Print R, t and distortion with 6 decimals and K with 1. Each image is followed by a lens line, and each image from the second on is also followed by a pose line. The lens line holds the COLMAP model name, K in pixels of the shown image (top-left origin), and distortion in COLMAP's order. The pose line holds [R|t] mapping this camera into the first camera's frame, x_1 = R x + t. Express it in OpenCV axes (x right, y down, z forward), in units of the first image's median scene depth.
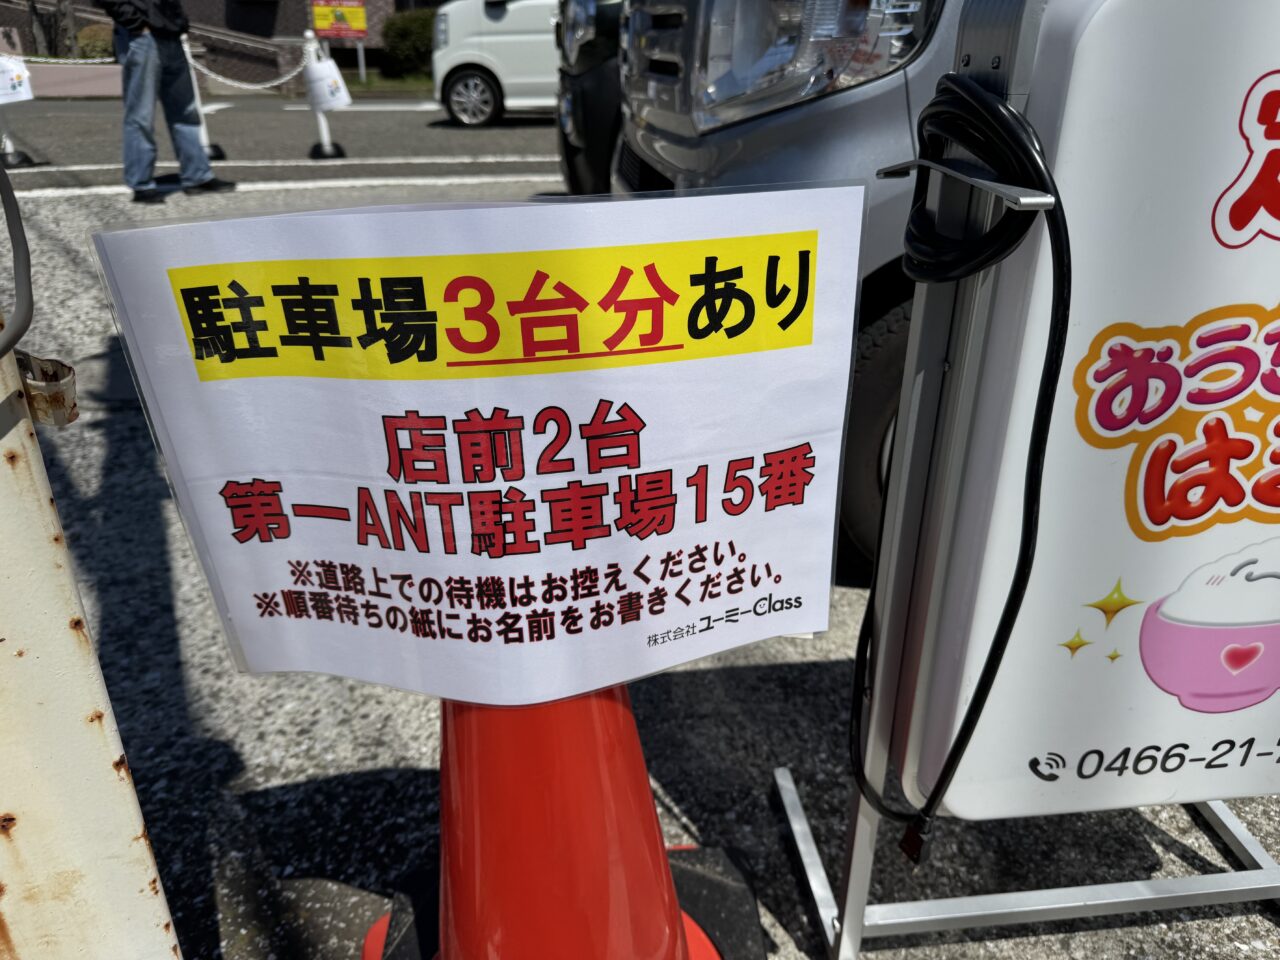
lens RADIAL K [[904.8, 0, 651.0], [0, 904.8, 482.3], [0, 0, 1]] dist [0.047369, -0.059251]
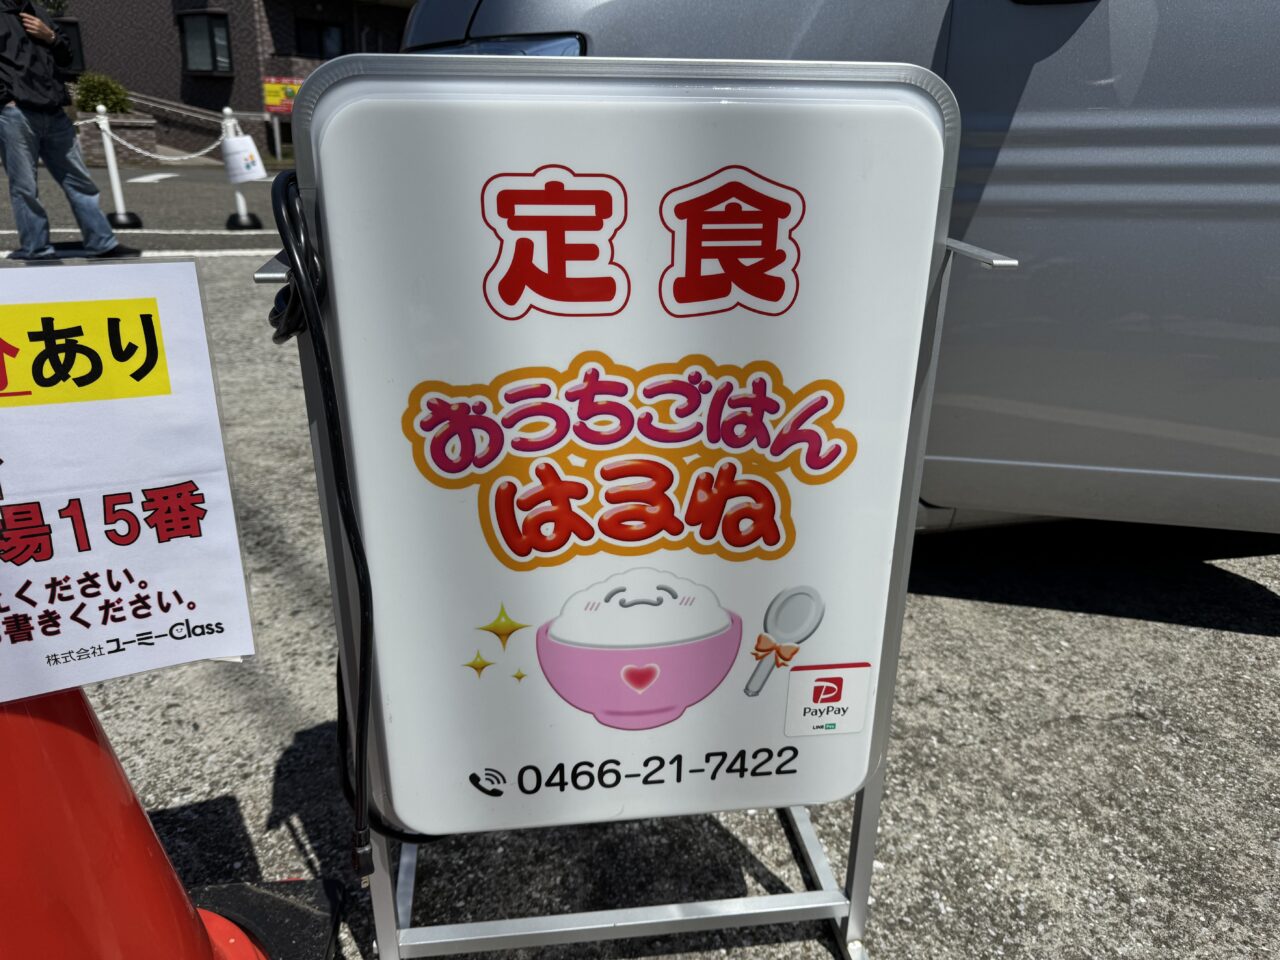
lens RADIAL K [[904.8, 0, 639.5], [0, 904.8, 476.8], [0, 0, 1]] dist [0.047369, -0.059251]
pose [[0.998967, 0.009218, 0.044507, 0.651139], [-0.005508, 0.996554, -0.082768, 0.040050], [-0.045116, 0.082438, 0.995574, -0.151441]]
